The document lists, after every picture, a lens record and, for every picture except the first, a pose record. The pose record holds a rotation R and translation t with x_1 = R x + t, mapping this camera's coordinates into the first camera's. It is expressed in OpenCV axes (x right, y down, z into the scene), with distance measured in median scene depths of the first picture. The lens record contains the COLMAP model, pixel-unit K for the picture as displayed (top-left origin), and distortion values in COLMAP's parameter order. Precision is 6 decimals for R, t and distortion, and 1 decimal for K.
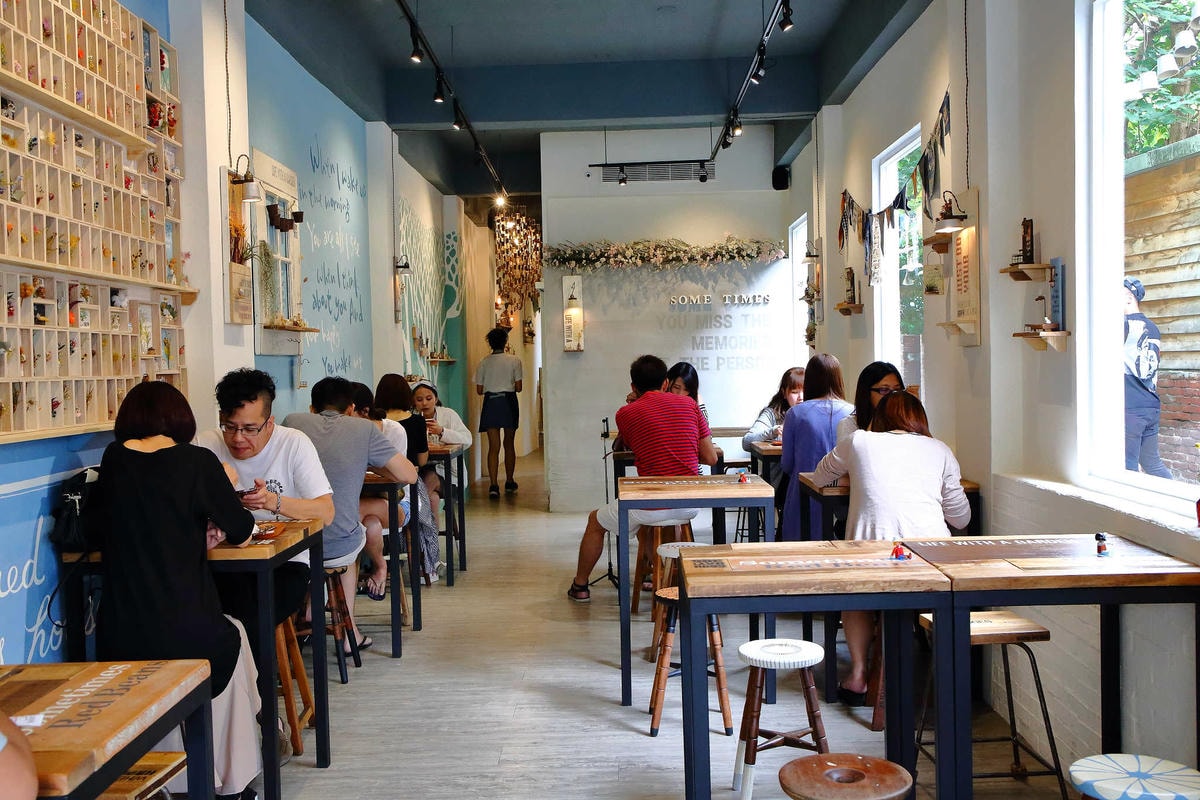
lens RADIAL K [[1285.4, 0, 599.2], [0, 1285.4, 399.1], [0, 0, 1]] dist [0.057067, 0.000000]
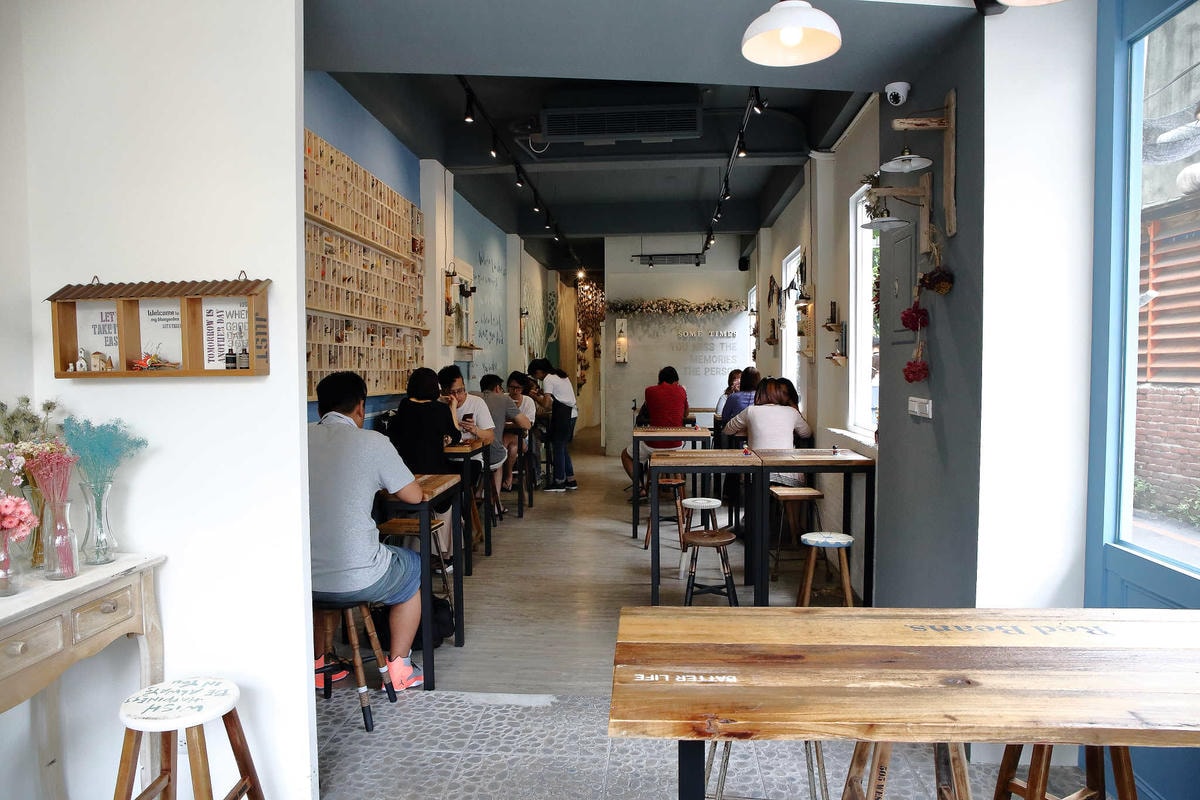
lens RADIAL K [[833.8, 0, 603.7], [0, 833.8, 406.3], [0, 0, 1]] dist [-0.002092, -0.000093]
pose [[0.998592, 0.020909, -0.048757, 0.016899], [-0.020202, 0.999684, 0.014938, 0.006938], [0.049053, -0.013932, 0.998699, -0.161400]]
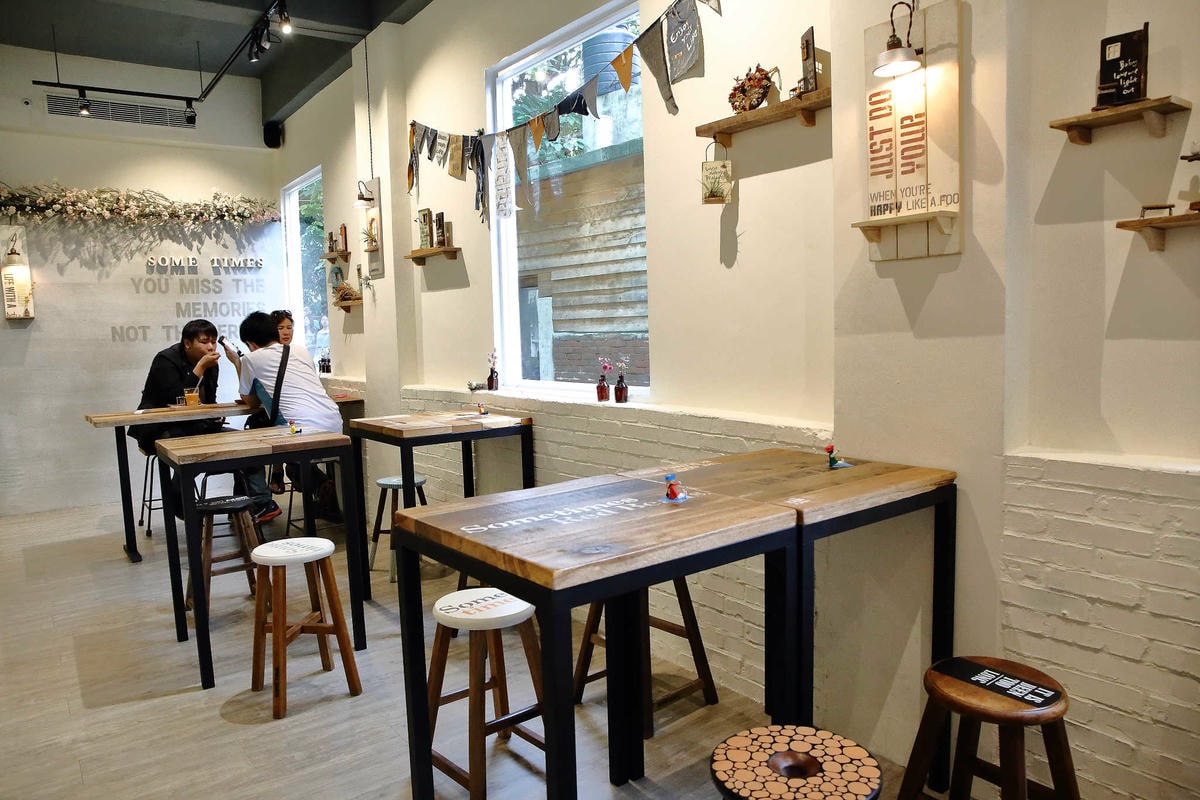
lens RADIAL K [[844.7, 0, 599.7], [0, 844.7, 392.1], [0, 0, 1]] dist [-0.007666, 0.014798]
pose [[0.811677, -0.054106, 0.581596, -0.047655], [0.031141, 0.998293, 0.049411, -0.007932], [-0.583276, -0.021994, 0.811976, 0.472294]]
